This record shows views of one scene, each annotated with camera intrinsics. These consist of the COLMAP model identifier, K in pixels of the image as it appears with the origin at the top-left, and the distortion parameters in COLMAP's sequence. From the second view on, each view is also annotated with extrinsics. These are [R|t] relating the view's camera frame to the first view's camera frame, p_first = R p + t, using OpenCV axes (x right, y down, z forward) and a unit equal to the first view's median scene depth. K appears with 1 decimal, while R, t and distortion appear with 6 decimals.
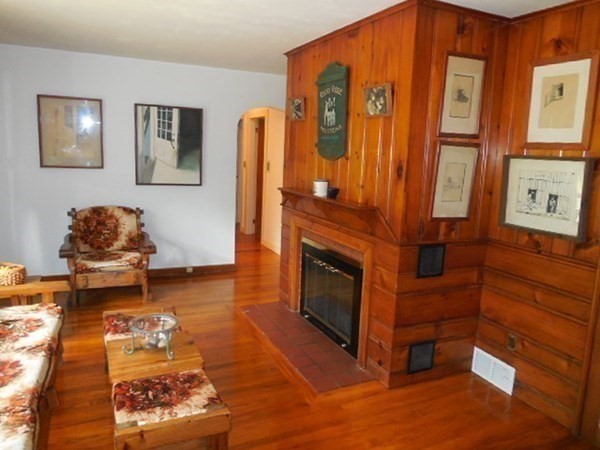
lens RADIAL K [[438.3, 0, 300.0], [0, 438.3, 225.0], [0, 0, 1]] dist [-0.030244, 0.003698]
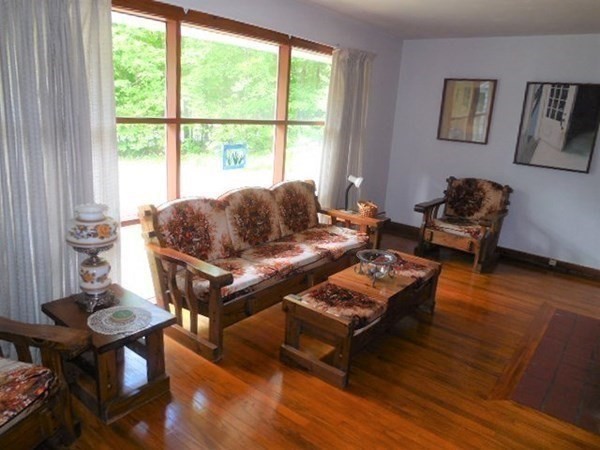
lens RADIAL K [[438.3, 0, 300.0], [0, 438.3, 225.0], [0, 0, 1]] dist [-0.030244, 0.003698]
pose [[0.449776, 0.219093, -0.865852, 0.317229], [-0.198458, 0.969726, 0.142286, 0.001589], [0.870813, 0.107838, 0.479641, 0.100857]]
